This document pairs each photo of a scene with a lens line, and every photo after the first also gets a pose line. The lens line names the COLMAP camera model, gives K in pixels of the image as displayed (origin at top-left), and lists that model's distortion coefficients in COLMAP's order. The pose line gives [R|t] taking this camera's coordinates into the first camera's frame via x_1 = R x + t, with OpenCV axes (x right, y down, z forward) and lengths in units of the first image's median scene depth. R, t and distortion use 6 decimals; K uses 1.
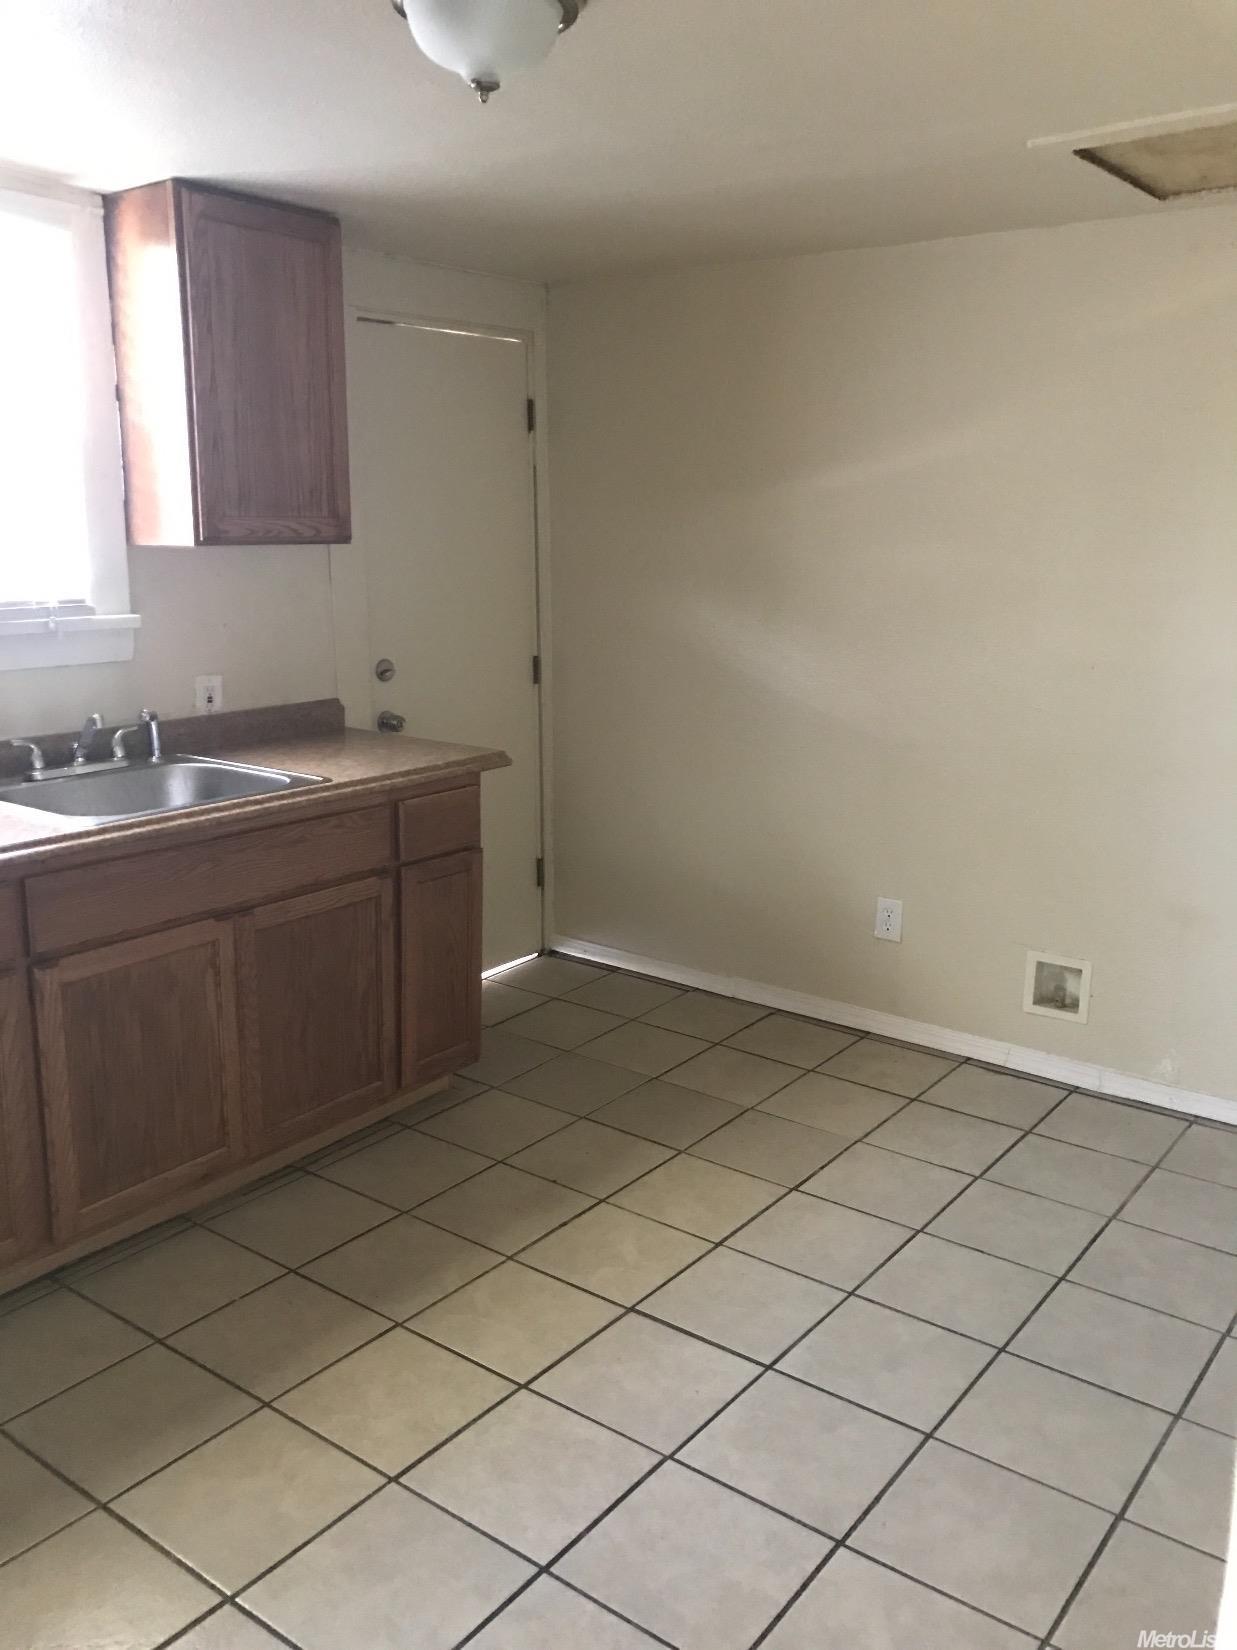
lens RADIAL K [[1371.9, 0, 618.5], [0, 1371.9, 825.0], [0, 0, 1]] dist [-0.042062, 0.078983]
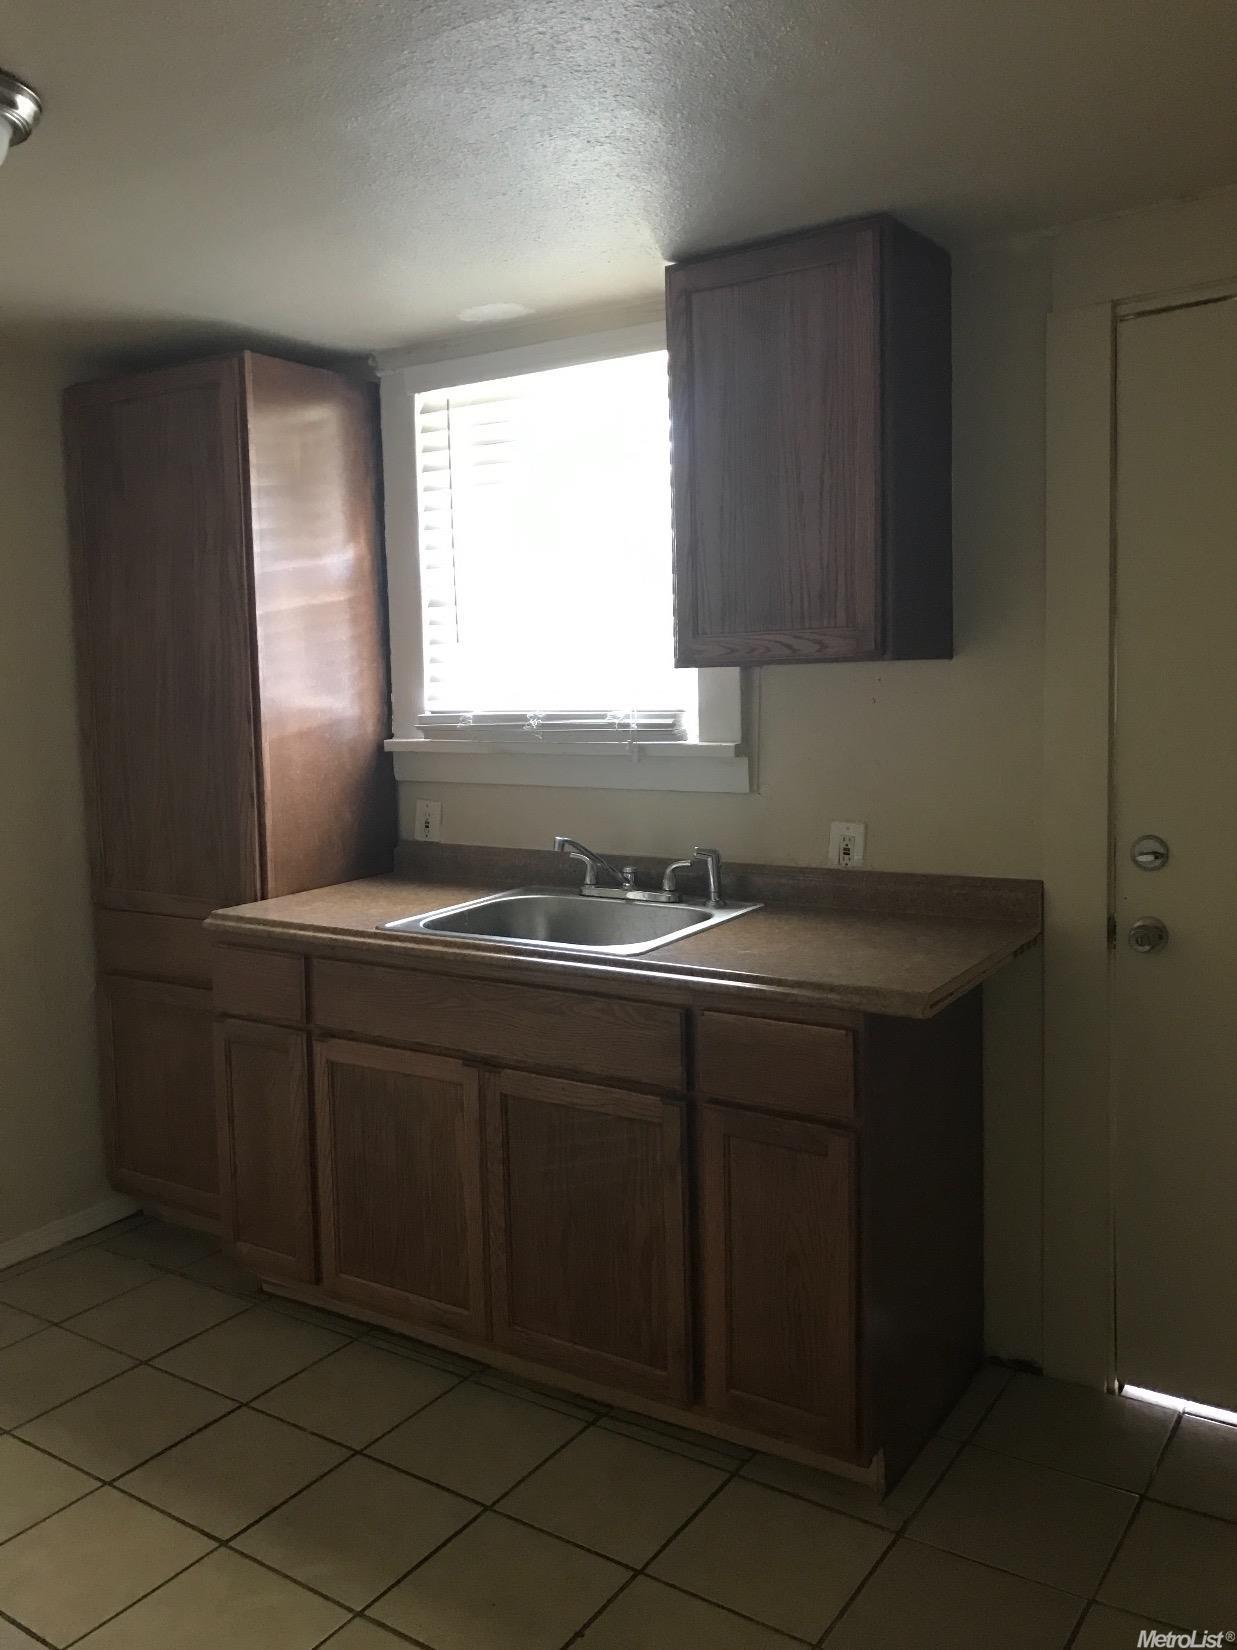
lens RADIAL K [[1342.9, 0, 622.9], [0, 1342.9, 790.6], [0, 0, 1]] dist [-0.008829, -0.009021]
pose [[0.058122, 0.076120, -0.995403, 0.546756], [-0.186288, 0.980402, 0.064096, -0.171770], [0.980775, 0.181706, 0.071163, 0.898197]]
